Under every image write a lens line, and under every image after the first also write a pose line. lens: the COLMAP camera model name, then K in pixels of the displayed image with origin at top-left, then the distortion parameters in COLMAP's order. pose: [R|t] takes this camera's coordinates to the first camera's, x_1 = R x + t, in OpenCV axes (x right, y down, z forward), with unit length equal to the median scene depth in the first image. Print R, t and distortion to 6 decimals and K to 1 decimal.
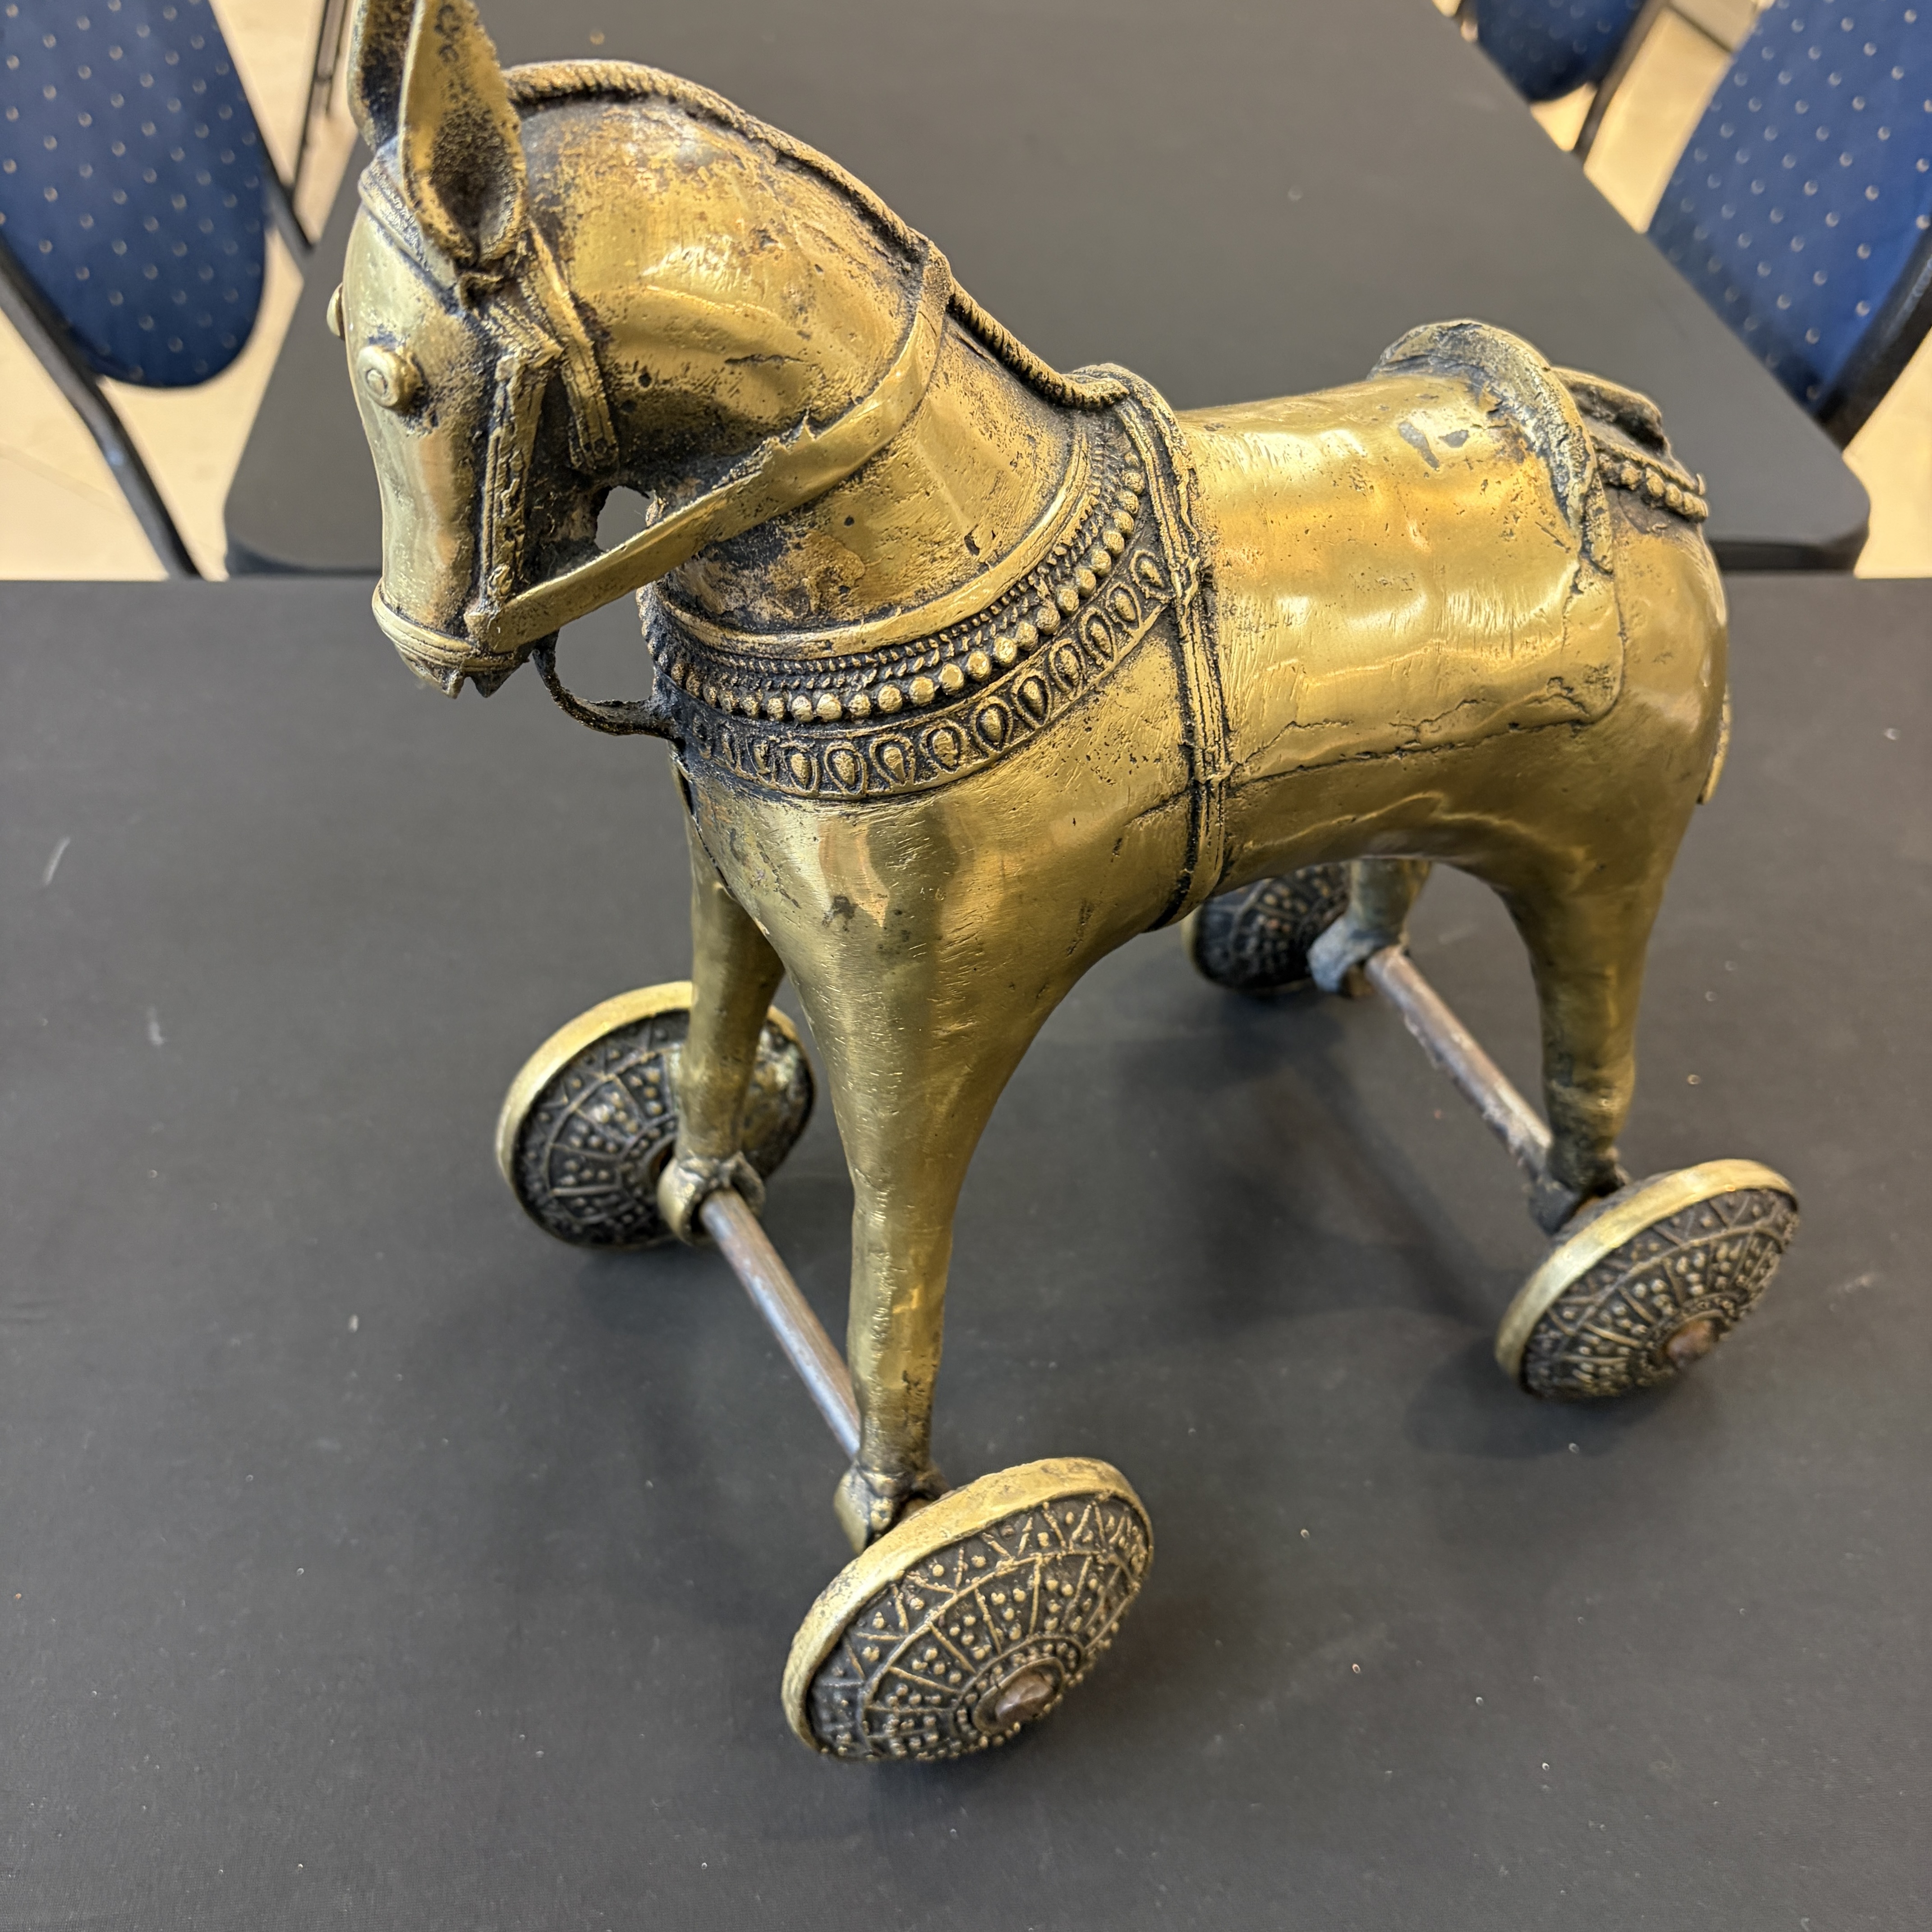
lens RADIAL K [[1973.8, 0, 970.9], [0, 1973.8, 1004.5], [0, 0, 1]] dist [0.172446, -0.620784]
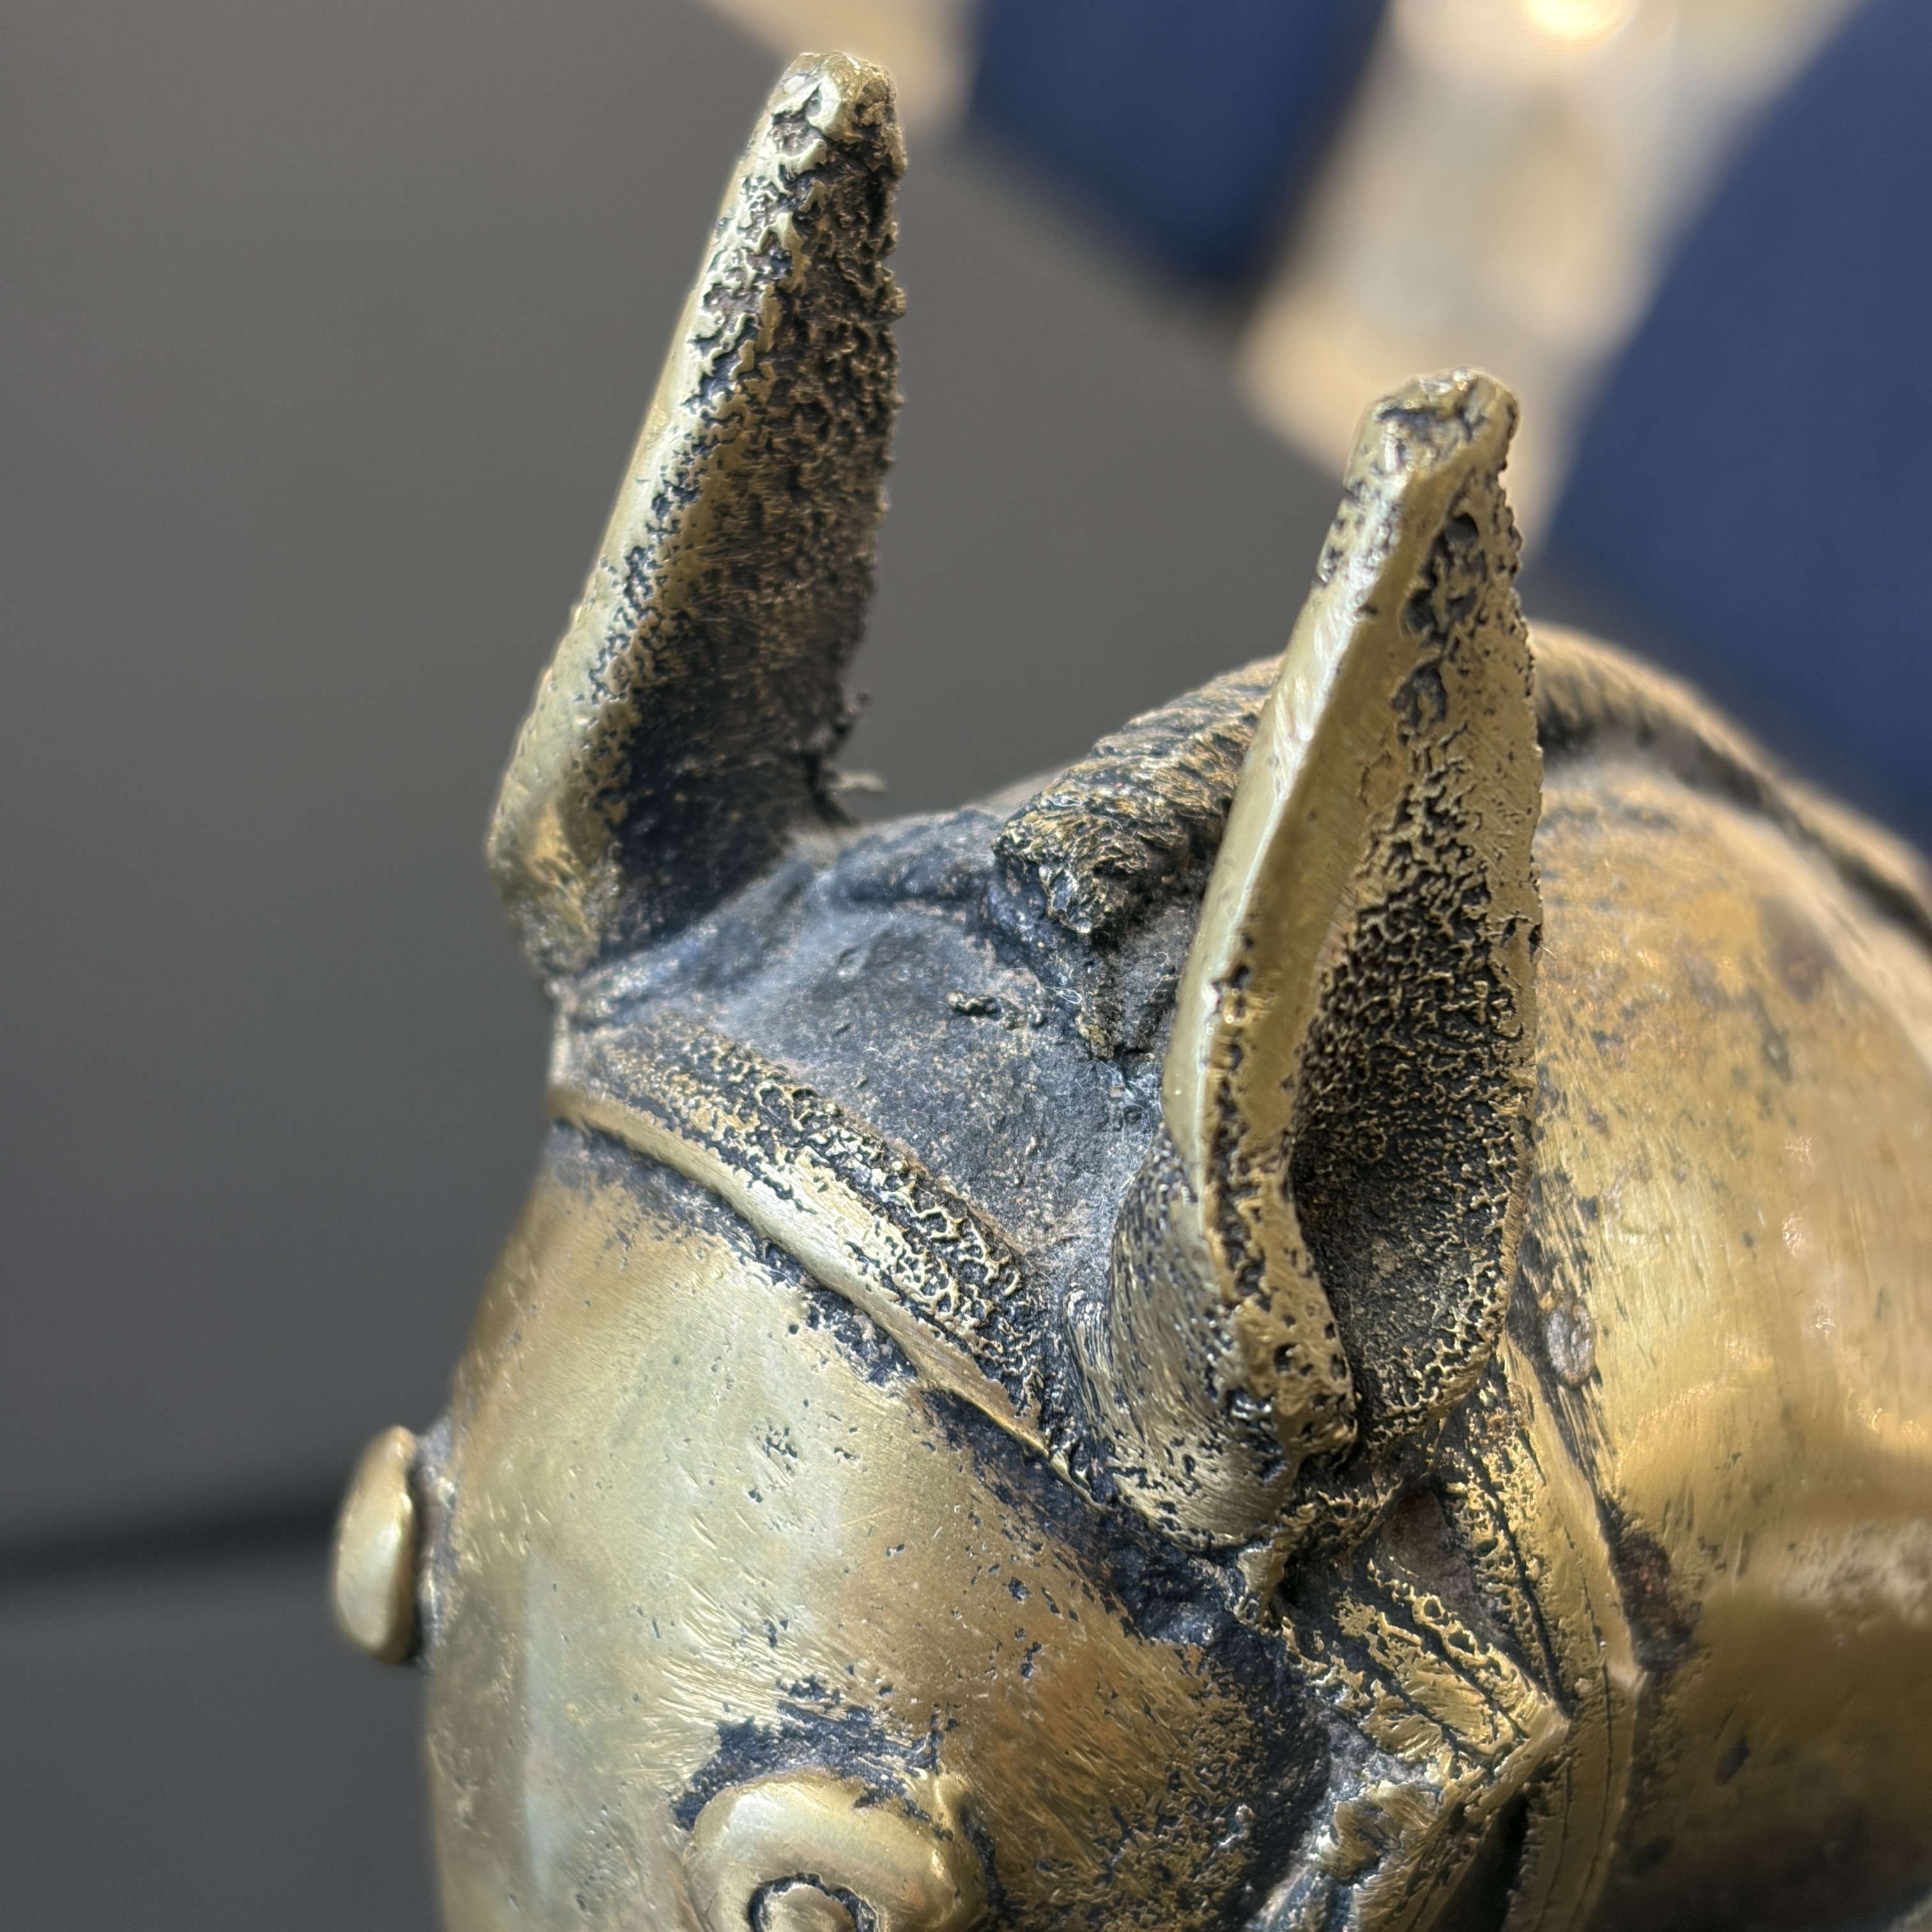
lens RADIAL K [[3969.5, 0, 975.1], [0, 3969.5, 991.9], [0, 0, 1]] dist [0.277919, -1.443245]
pose [[0.956869, -0.060504, 0.284150, -0.338248], [0.134127, 0.959600, -0.247342, -0.246308], [-0.257705, 0.274786, 0.926326, 0.429370]]
